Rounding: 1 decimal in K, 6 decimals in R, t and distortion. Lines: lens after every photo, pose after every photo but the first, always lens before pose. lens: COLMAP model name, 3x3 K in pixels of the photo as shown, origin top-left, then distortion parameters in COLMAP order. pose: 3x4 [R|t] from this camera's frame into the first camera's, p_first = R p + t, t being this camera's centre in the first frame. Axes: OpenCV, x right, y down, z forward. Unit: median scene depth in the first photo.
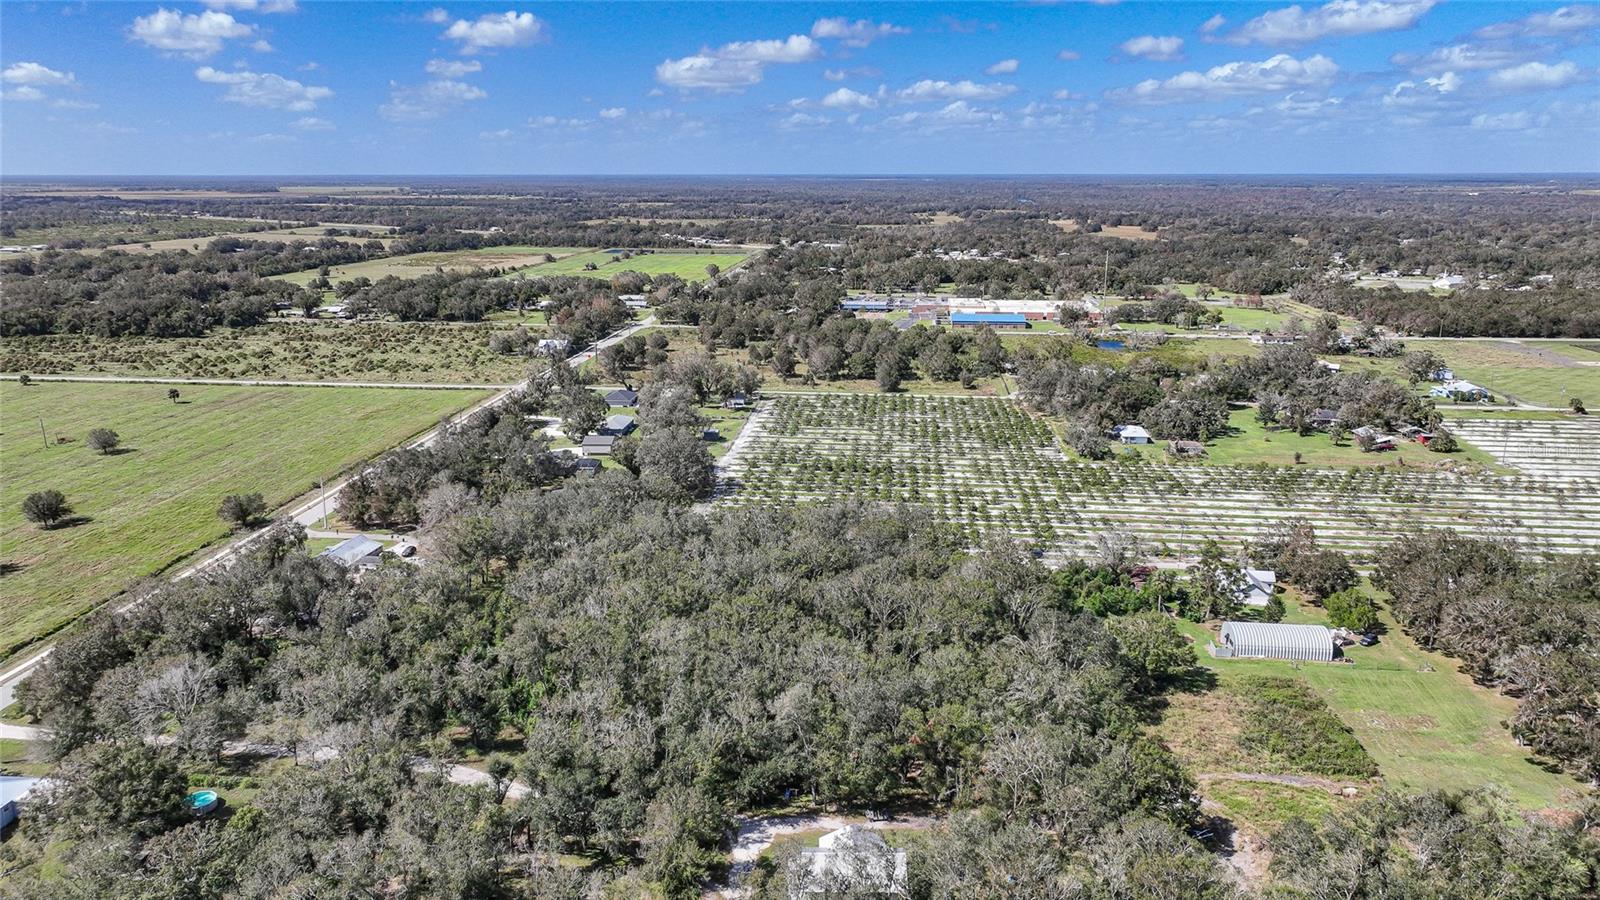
lens RADIAL K [[1126.0, 0, 804.3], [0, 1126.0, 438.8], [0, 0, 1]] dist [-0.003222, 0.022616]
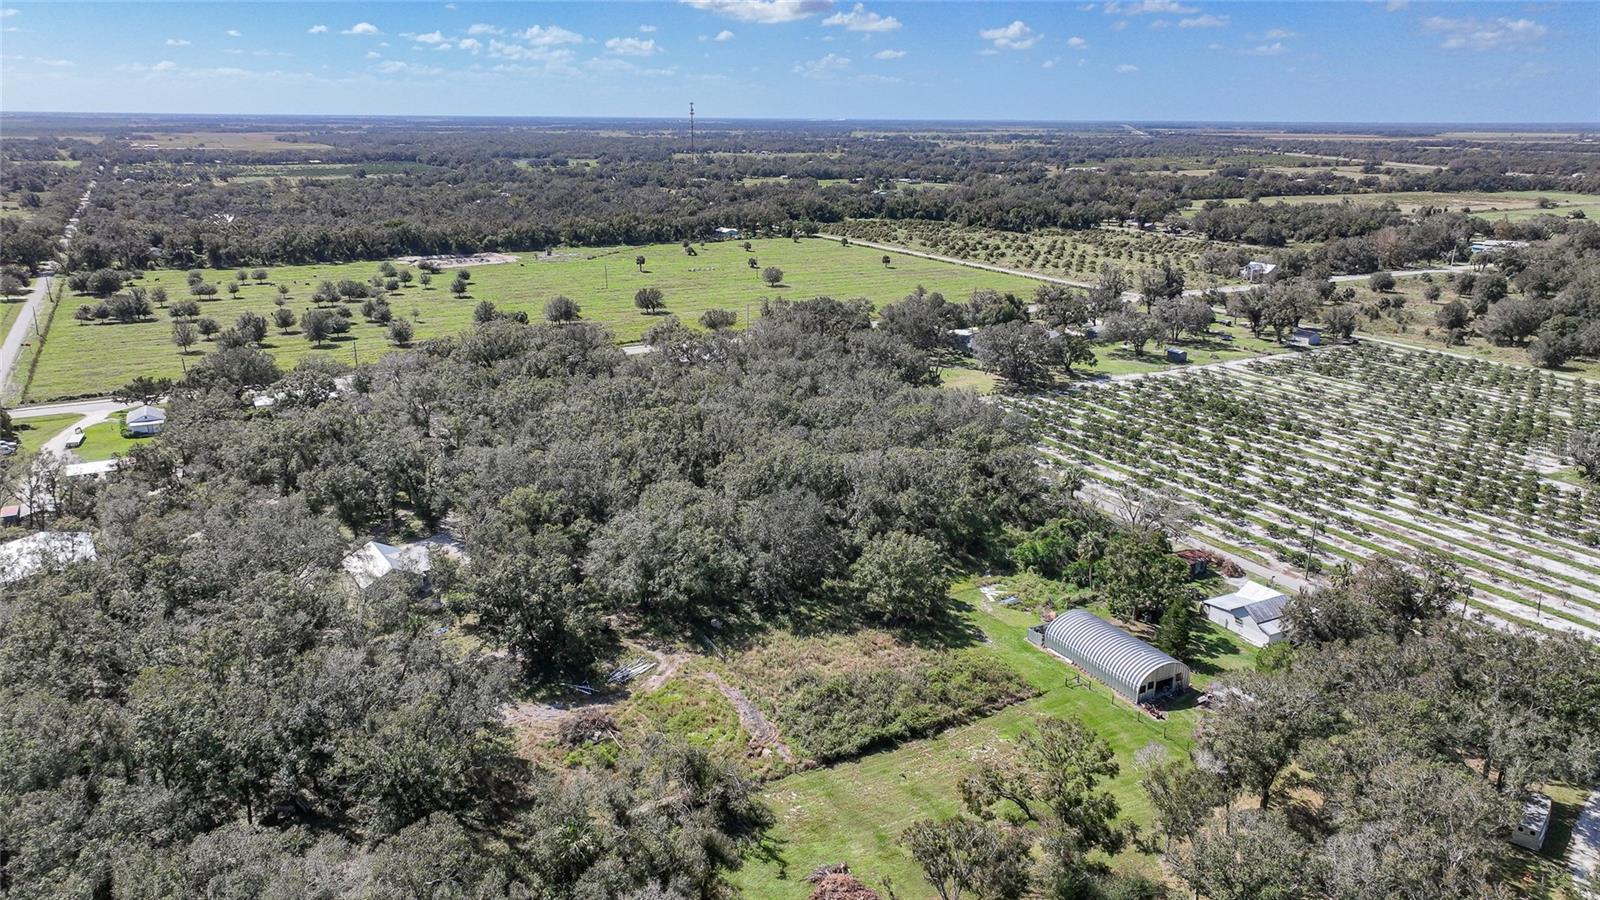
lens RADIAL K [[1121.0, 0, 805.0], [0, 1121.0, 454.3], [0, 0, 1]] dist [-0.002728, 0.020416]
pose [[0.573308, 0.242478, -0.782638, 0.384926], [-0.197983, 0.967897, 0.154846, -0.005798], [0.795060, 0.066175, 0.602910, 0.196139]]
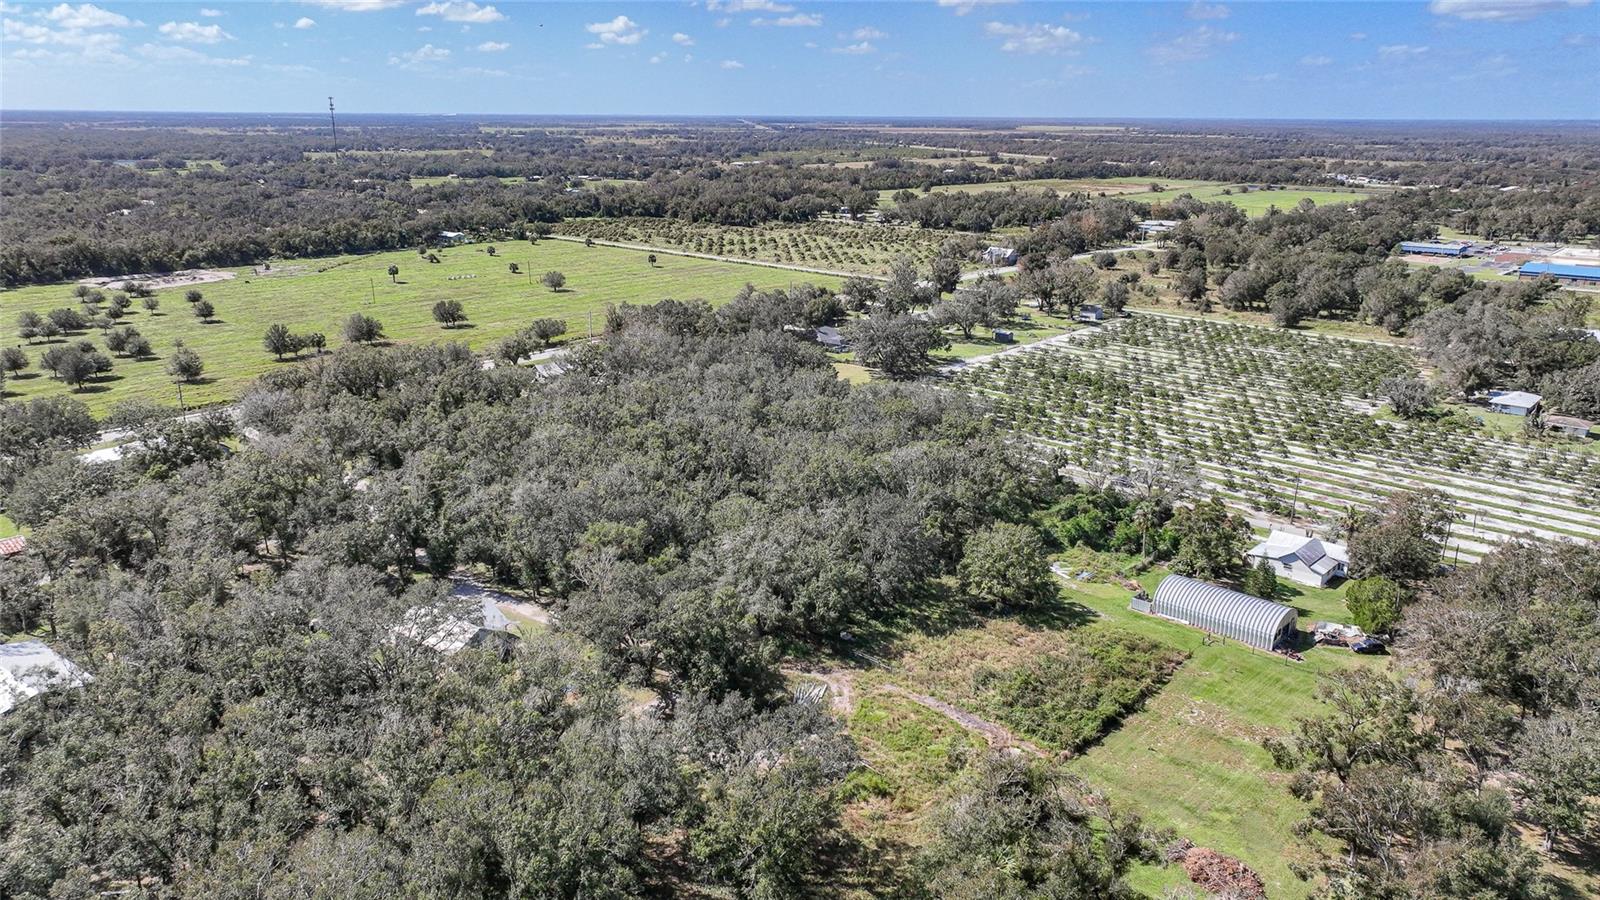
lens RADIAL K [[1121.0, 0, 805.0], [0, 1121.0, 454.3], [0, 0, 1]] dist [-0.002728, 0.020416]
pose [[0.806848, 0.178467, -0.563158, 0.279971], [-0.144330, 0.983940, 0.105029, 0.016141], [0.572857, -0.003462, 0.819648, 0.099198]]
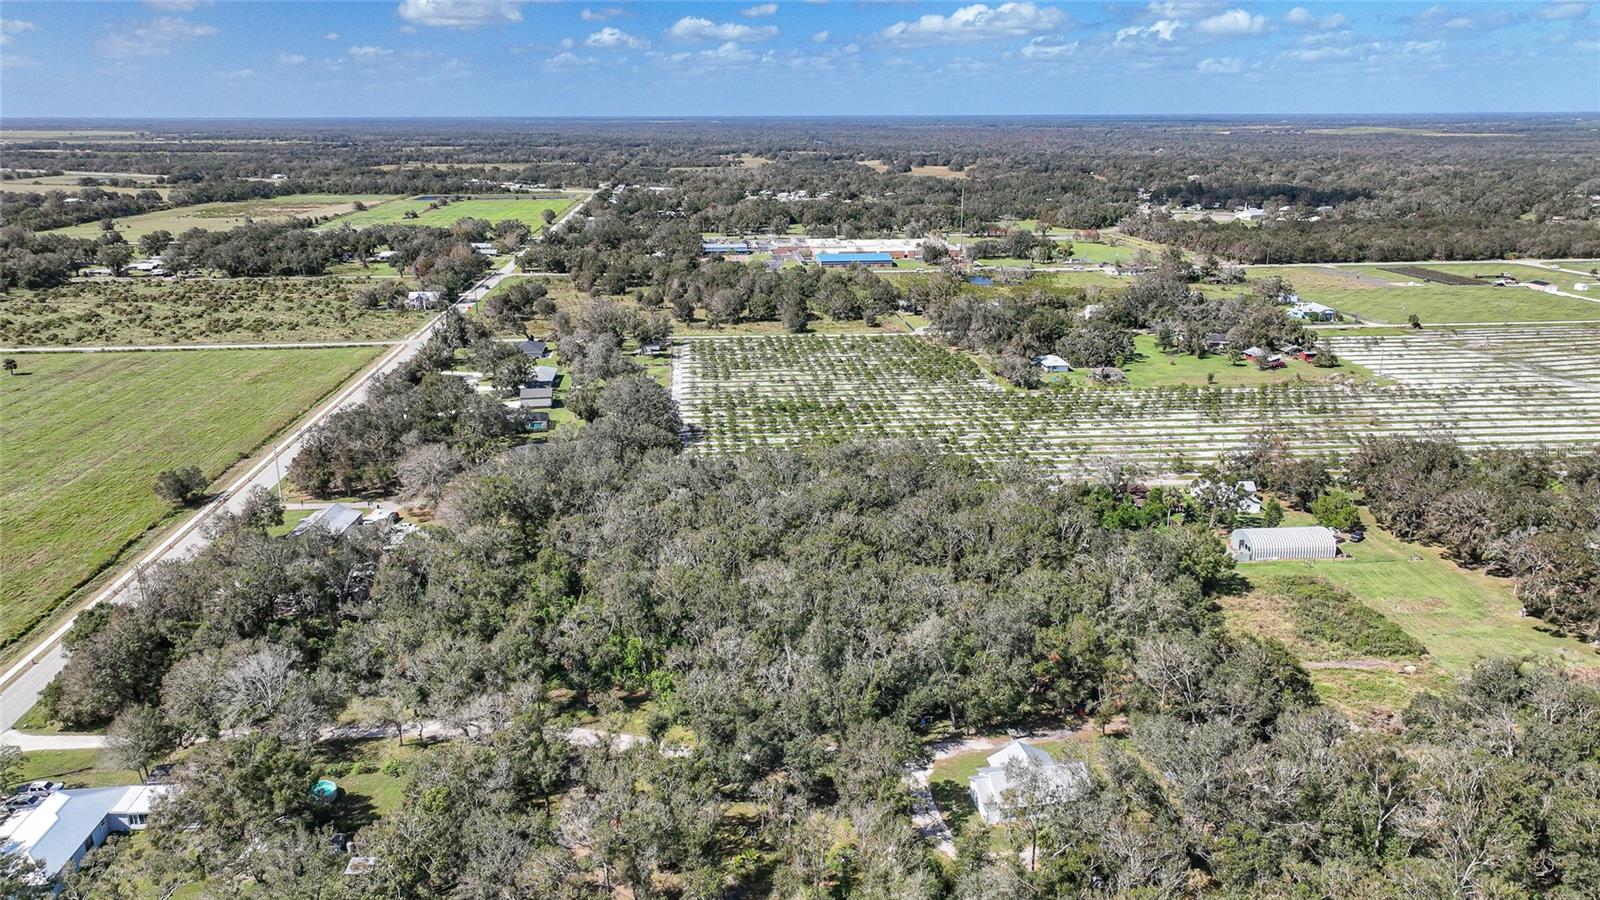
lens RADIAL K [[1121.0, 0, 805.0], [0, 1121.0, 454.3], [0, 0, 1]] dist [-0.002728, 0.020416]
pose [[0.982111, -0.057154, 0.179422, -0.104368], [0.045911, 0.996749, 0.066204, 0.000462], [-0.182623, -0.056782, 0.981542, 0.012878]]
